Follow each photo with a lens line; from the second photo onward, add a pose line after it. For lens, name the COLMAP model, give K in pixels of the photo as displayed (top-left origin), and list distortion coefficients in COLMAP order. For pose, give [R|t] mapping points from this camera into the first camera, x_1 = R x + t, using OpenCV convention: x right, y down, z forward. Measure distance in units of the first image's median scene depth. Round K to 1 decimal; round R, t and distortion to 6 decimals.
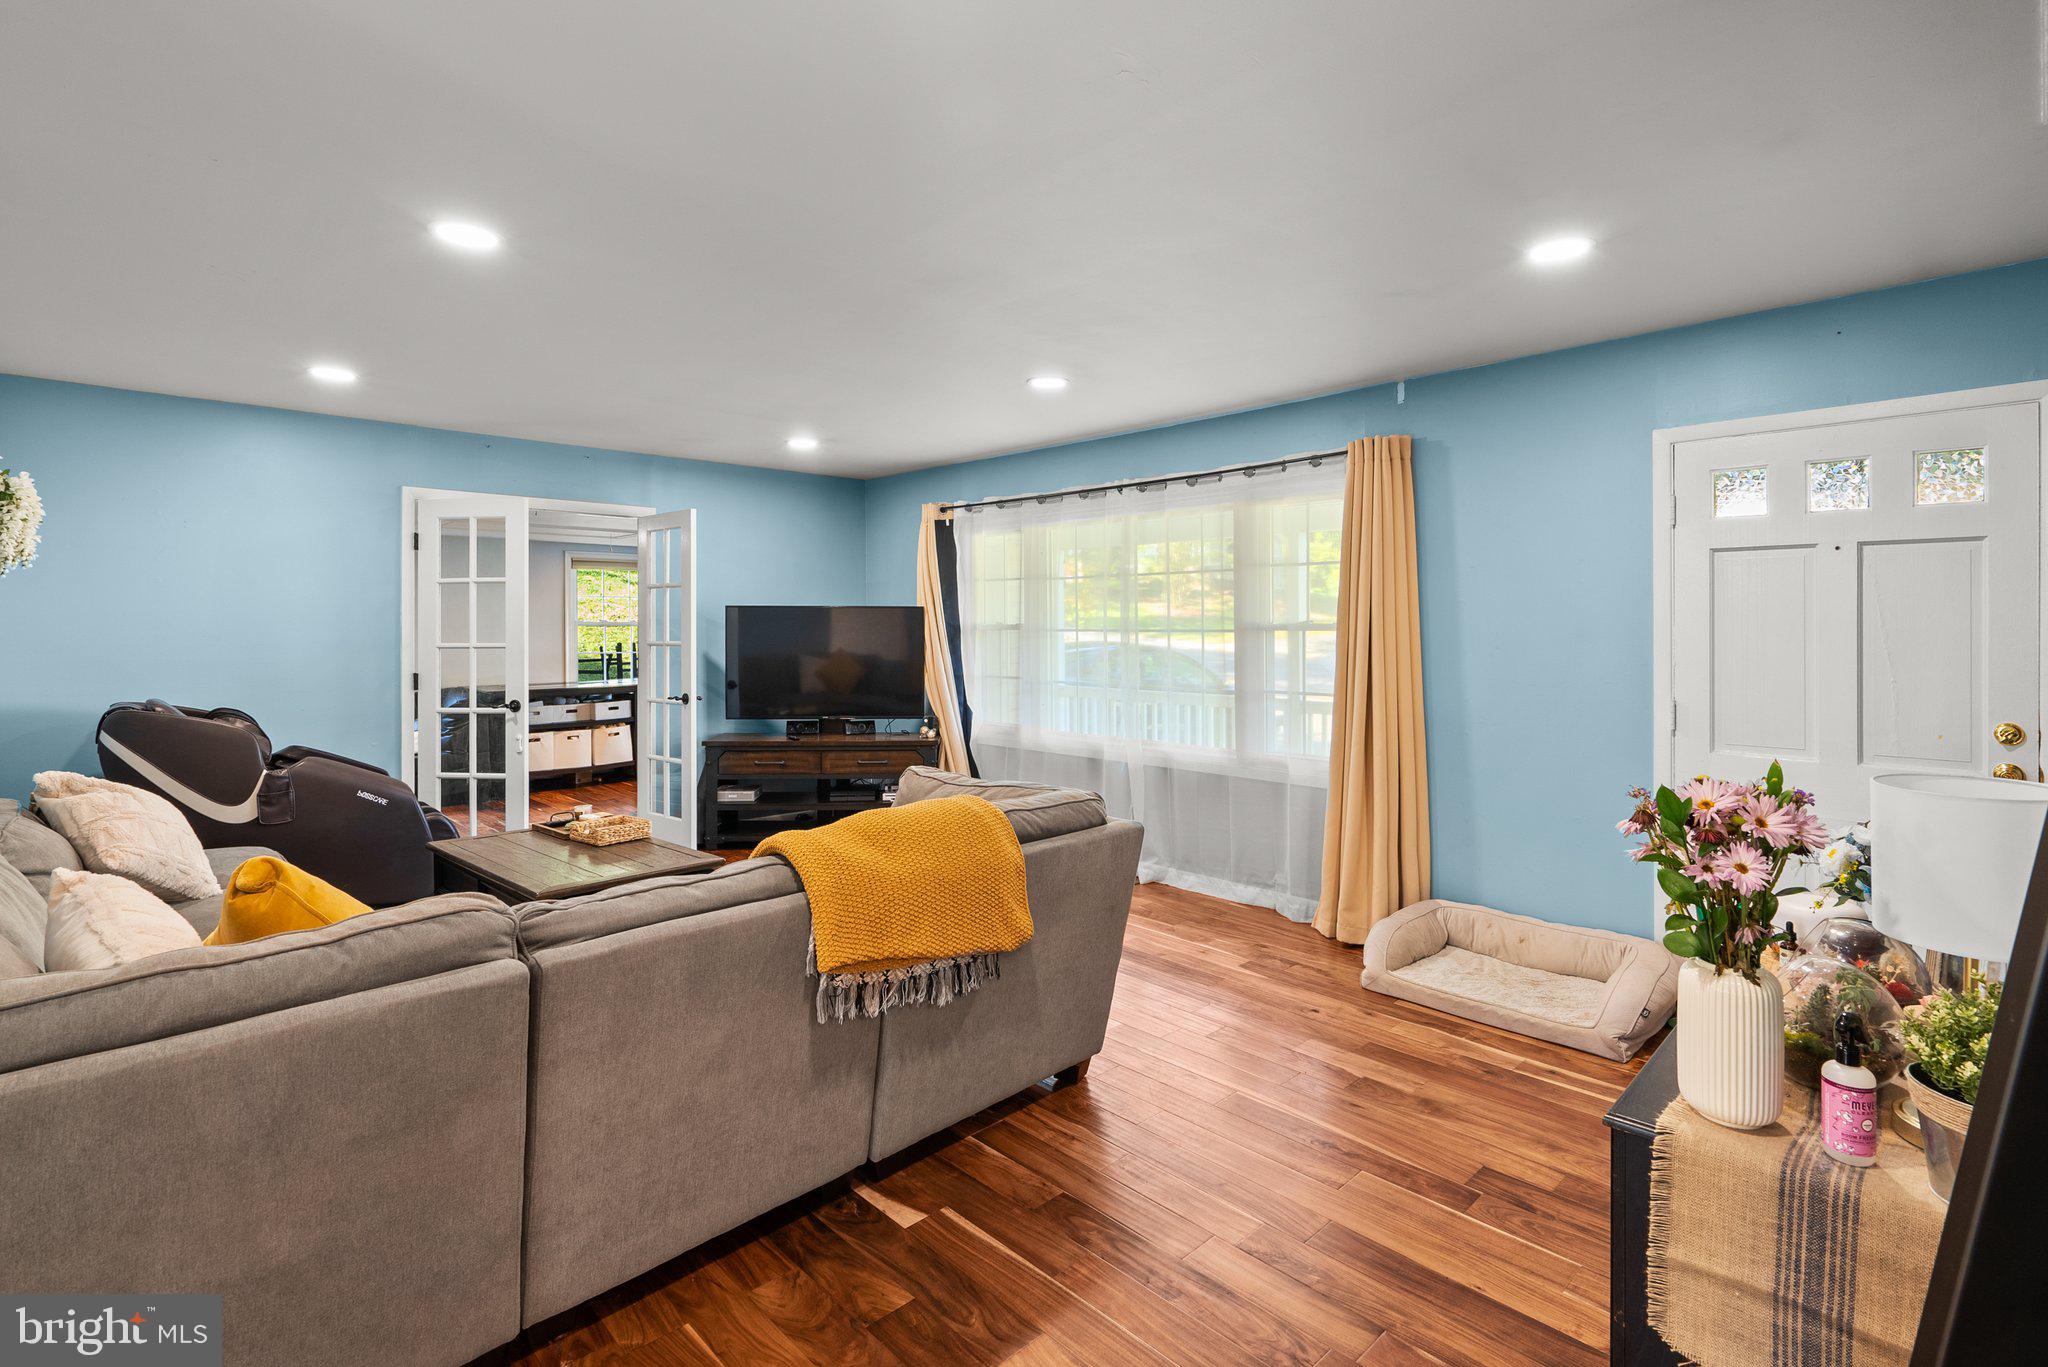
lens RADIAL K [[997.0, 0, 1050.4], [0, 997.0, 616.8], [0, 0, 1]] dist [-0.001521, -0.000160]
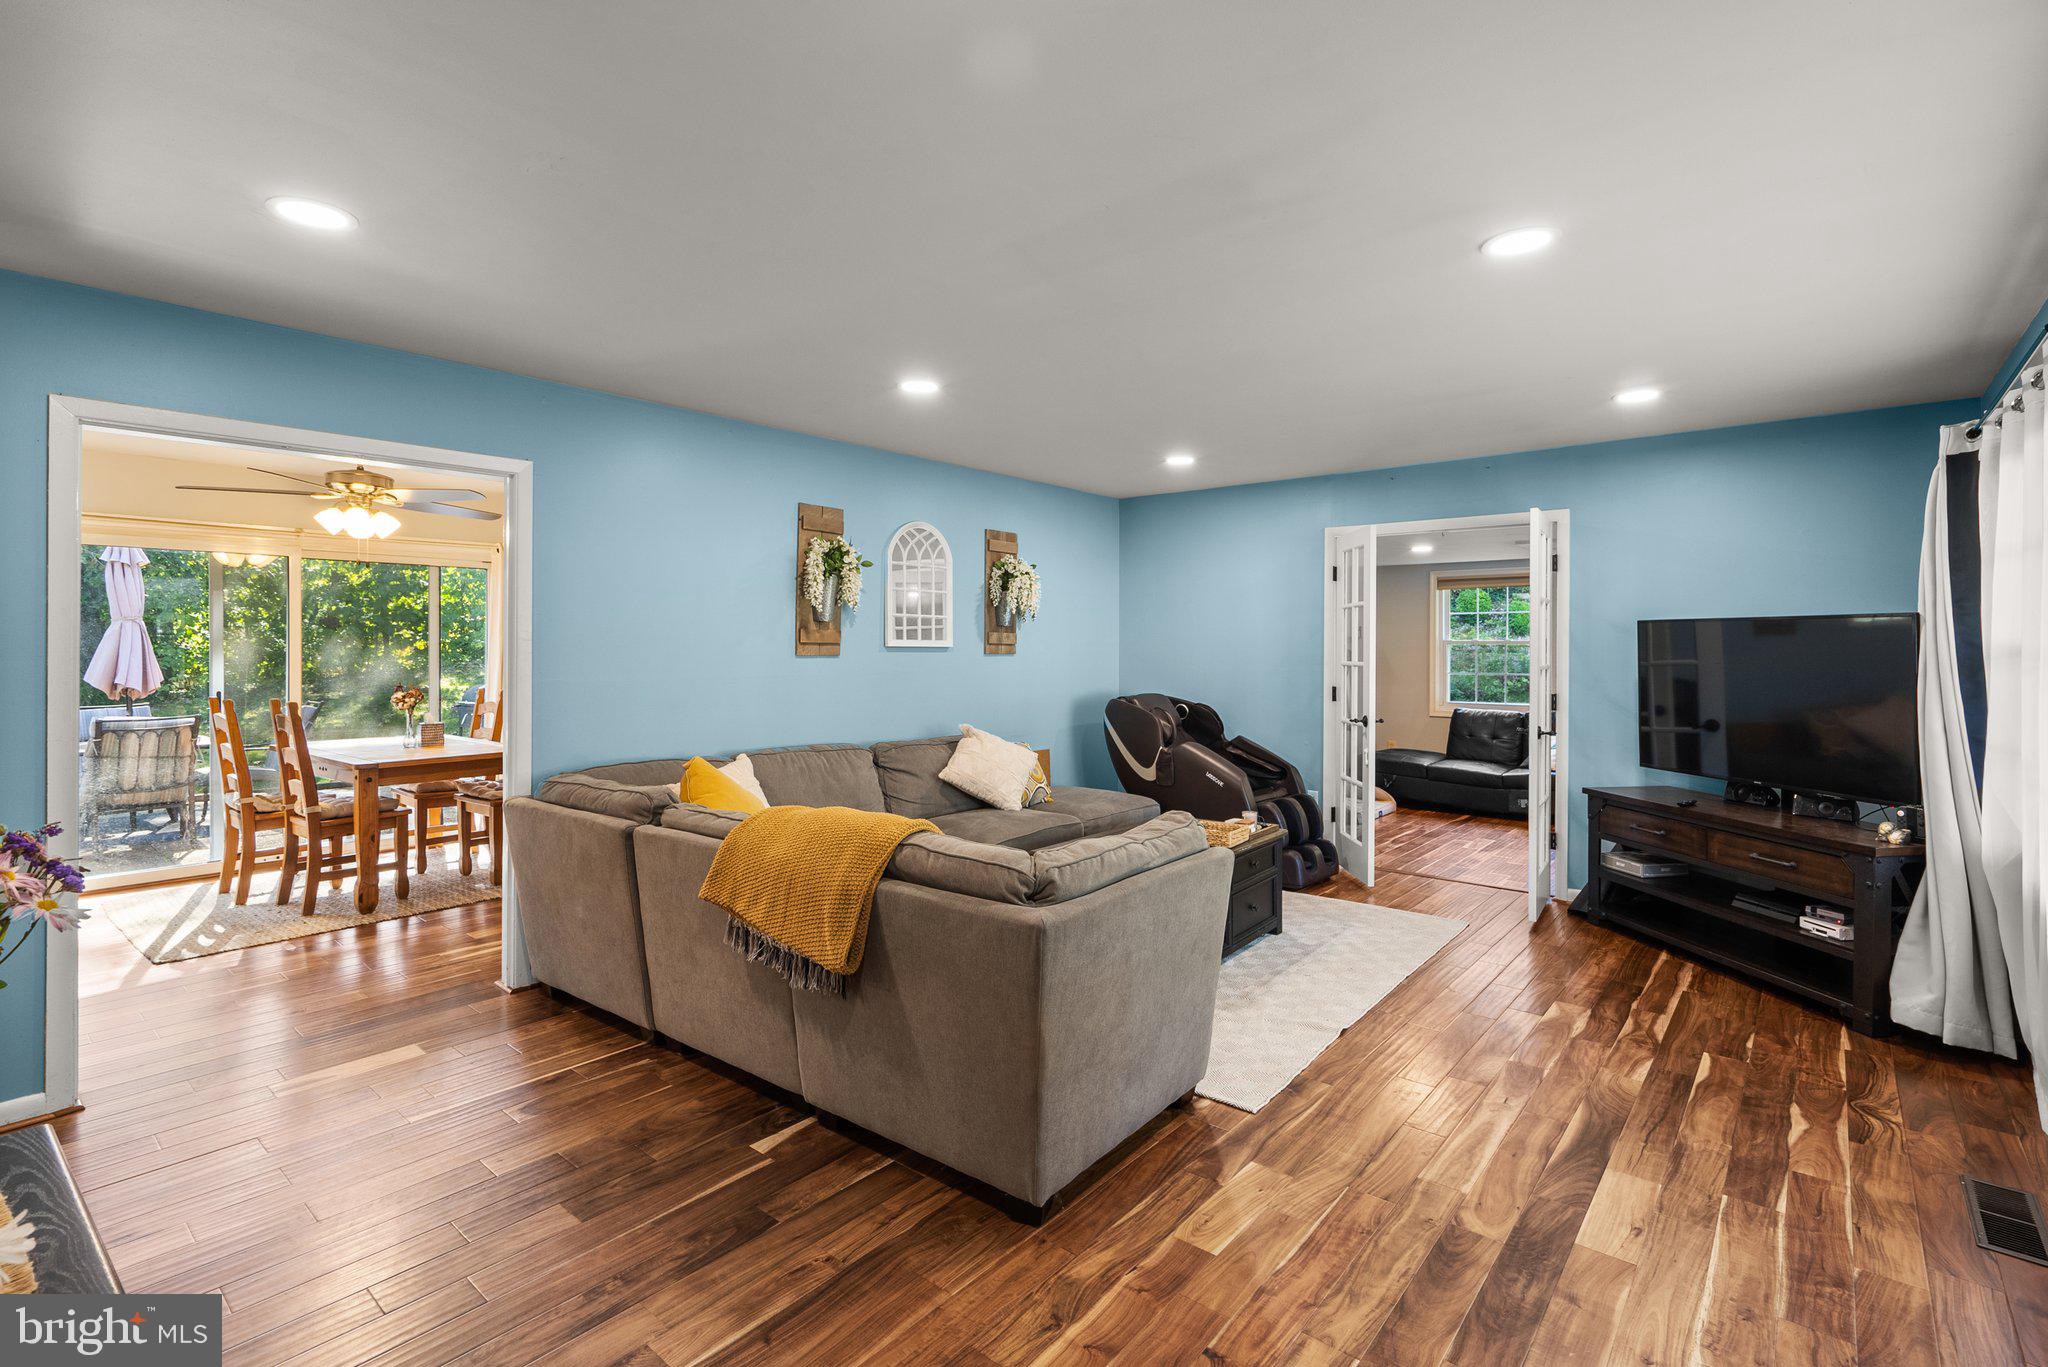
lens RADIAL K [[957.9, 0, 1021.1], [0, 957.9, 662.8], [0, 0, 1]] dist [-0.000705, 0.000273]
pose [[0.076369, 0.018037, -0.996916, 0.577354], [0.010846, 0.999762, 0.018919, 0.003718], [0.997021, -0.012258, 0.076155, 0.697958]]
